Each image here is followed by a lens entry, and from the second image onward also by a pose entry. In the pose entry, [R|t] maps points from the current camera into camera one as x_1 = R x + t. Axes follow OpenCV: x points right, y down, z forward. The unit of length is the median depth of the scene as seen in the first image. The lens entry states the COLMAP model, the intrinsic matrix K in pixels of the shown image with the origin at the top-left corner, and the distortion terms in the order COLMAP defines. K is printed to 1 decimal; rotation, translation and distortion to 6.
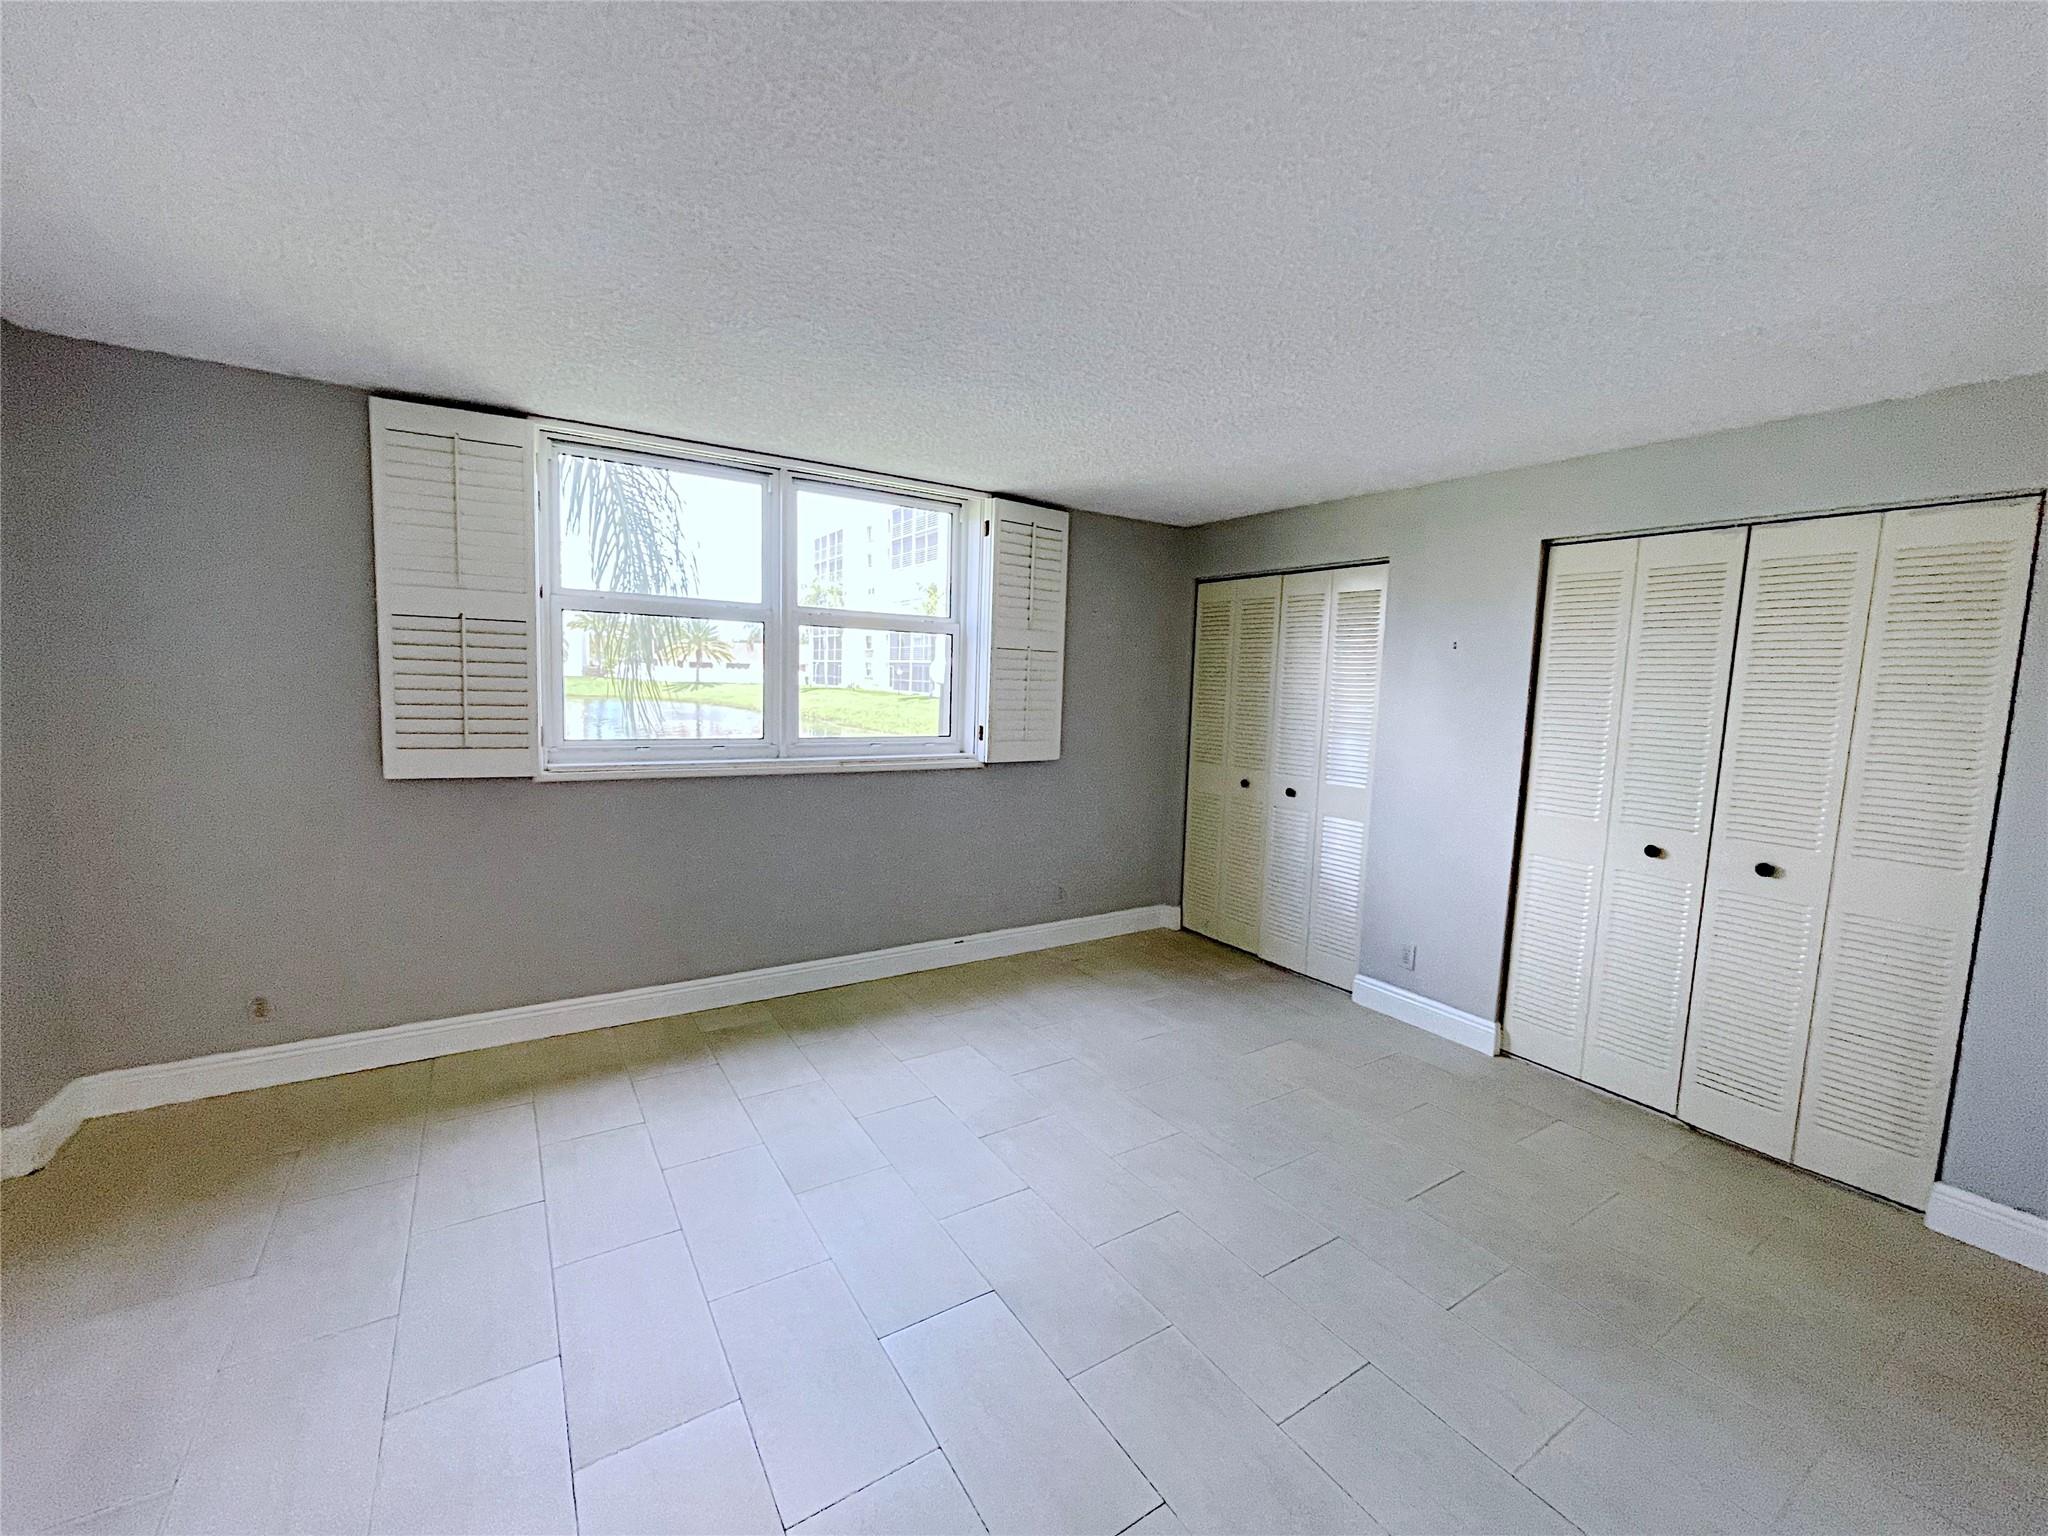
lens RADIAL K [[822.0, 0, 1011.5], [0, 822.0, 762.4], [0, 0, 1]] dist [-0.002997, -0.000080]
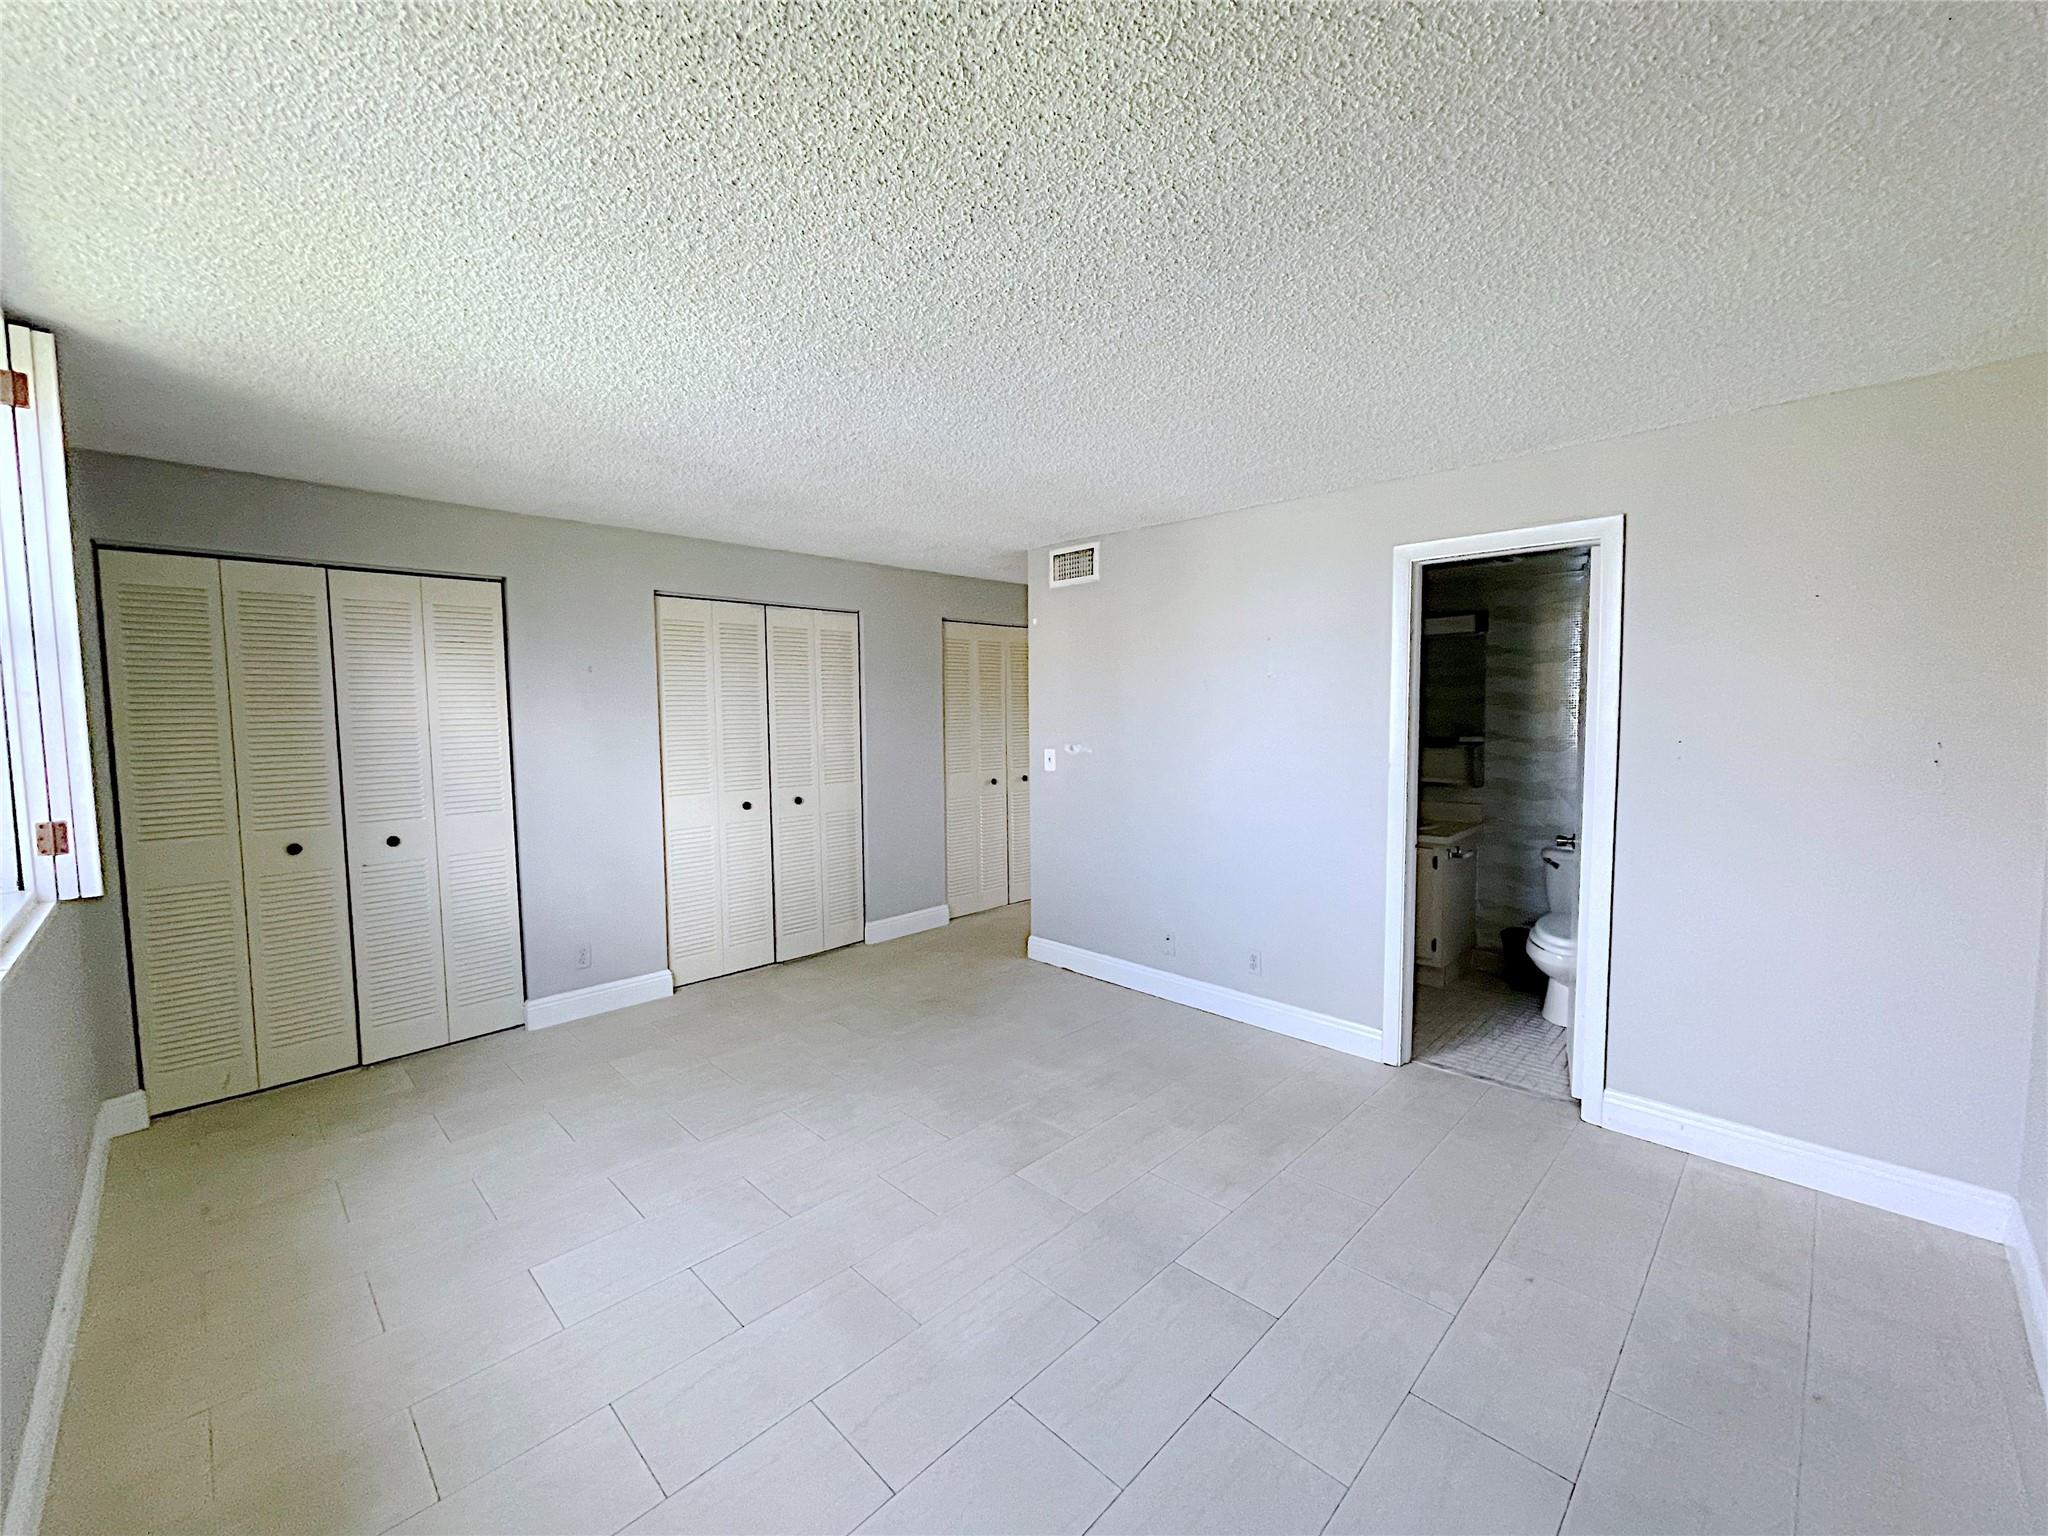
lens RADIAL K [[831.4, 0, 1019.3], [0, 831.4, 762.2], [0, 0, 1]] dist [-0.002278, 0.001090]
pose [[-0.217427, -0.097025, 0.971242, -0.613135], [0.103442, 0.987153, 0.121771, -0.080108], [-0.970580, 0.126943, -0.204598, 0.581346]]
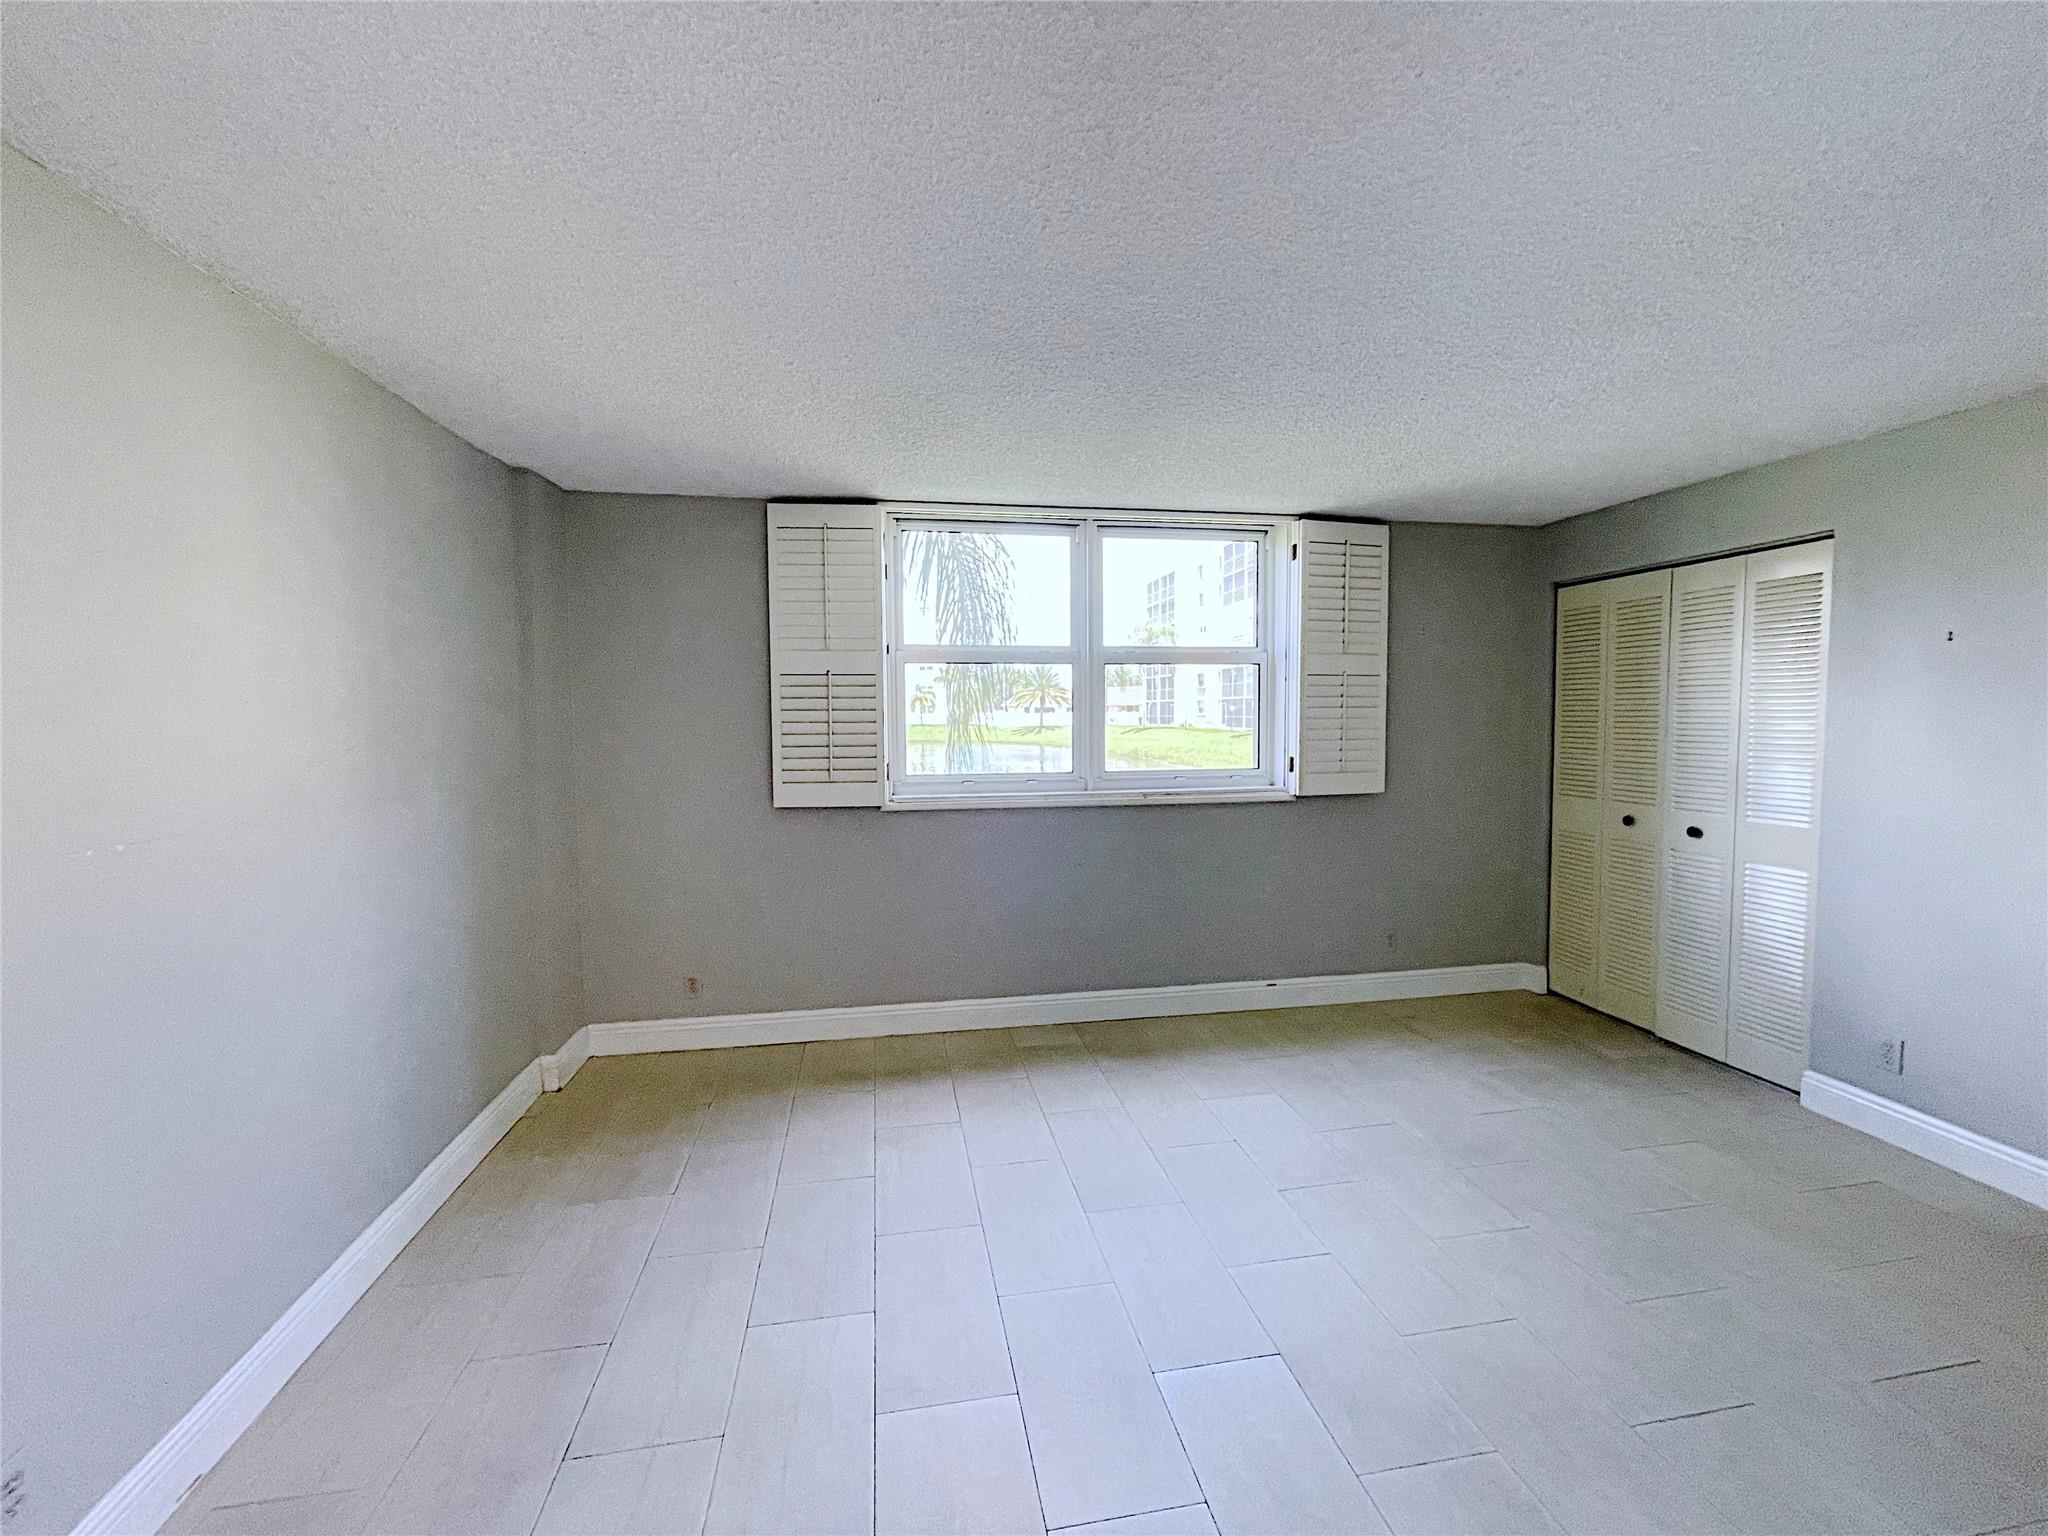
lens RADIAL K [[821.7, 0, 1018.9], [0, 821.7, 763.2], [0, 0, 1]] dist [-0.007352, -0.000545]
pose [[0.922636, -0.016194, -0.385332, 0.039084], [-0.001813, 0.998925, -0.046321, 0.007648], [0.385668, 0.043437, 0.921615, -0.000552]]
